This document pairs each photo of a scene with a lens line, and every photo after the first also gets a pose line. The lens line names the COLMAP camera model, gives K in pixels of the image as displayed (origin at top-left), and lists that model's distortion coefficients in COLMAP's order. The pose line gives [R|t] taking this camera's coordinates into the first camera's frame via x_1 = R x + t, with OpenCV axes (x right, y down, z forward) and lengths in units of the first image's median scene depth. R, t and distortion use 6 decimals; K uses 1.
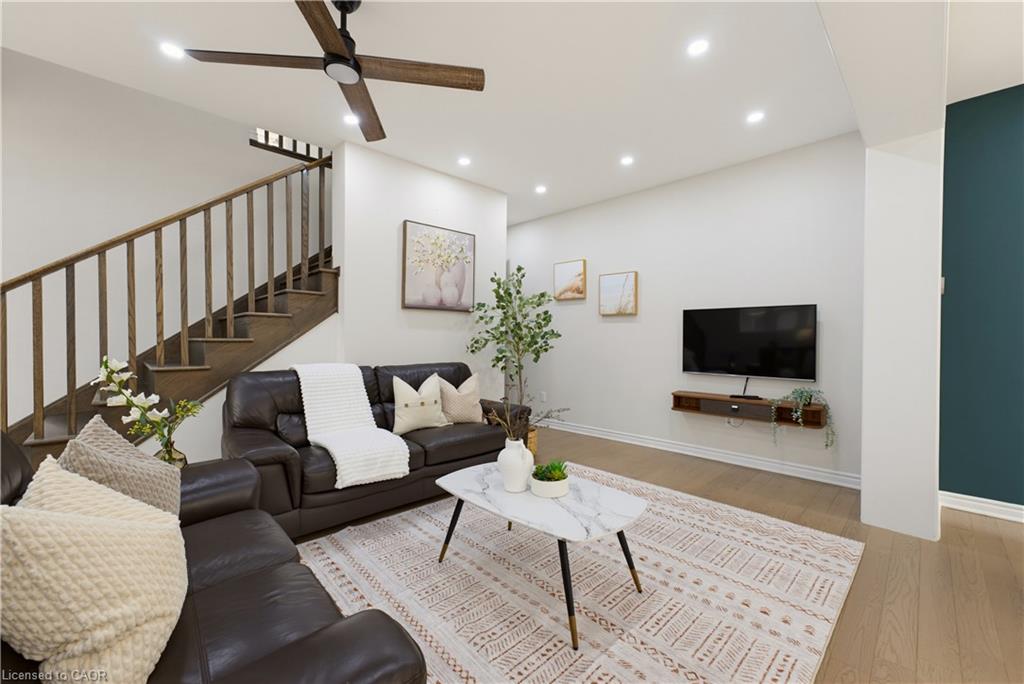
lens RADIAL K [[407.7, 0, 516.0], [0, 407.7, 338.0], [0, 0, 1]] dist [-0.015181, 0.003152]
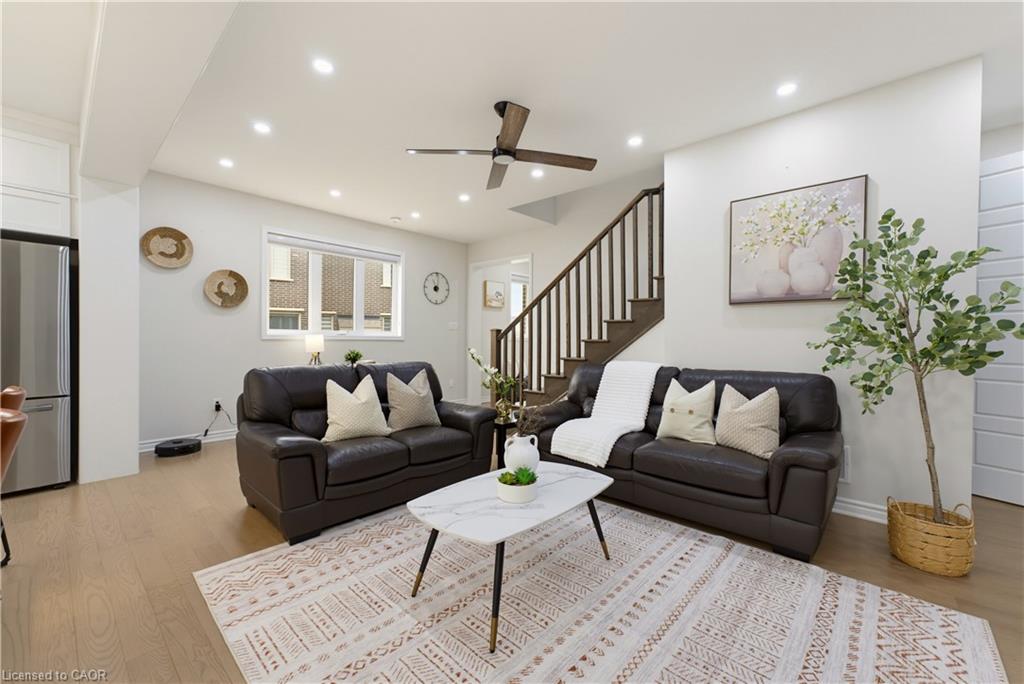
lens RADIAL K [[407.7, 0, 519.8], [0, 407.7, 343.8], [0, 0, 1]] dist [-0.015181, 0.003152]
pose [[0.074719, 0.004896, -0.997193, 0.509467], [-0.008388, 0.999956, 0.004281, 0.008166], [0.997169, 0.008045, 0.074757, 0.459421]]
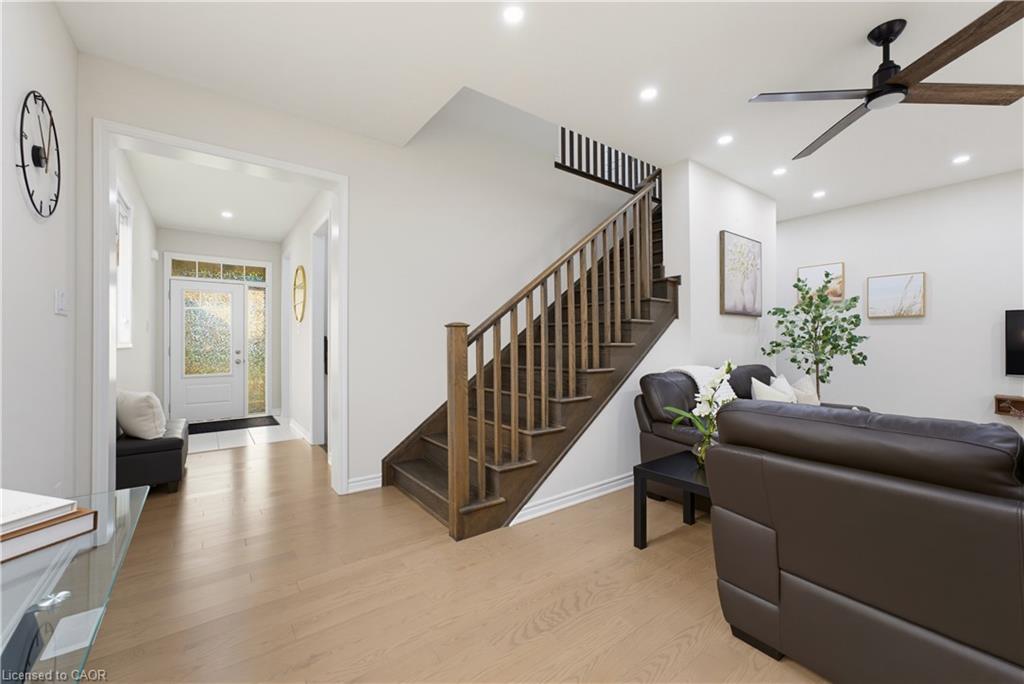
lens RADIAL K [[407.7, 0, 520.4], [0, 407.7, 346.8], [0, 0, 1]] dist [-0.015181, 0.003152]
pose [[0.991810, -0.010396, -0.127300, -0.618878], [0.011143, 0.999925, 0.005157, 0.000053], [0.127237, -0.006533, 0.991851, -0.103236]]
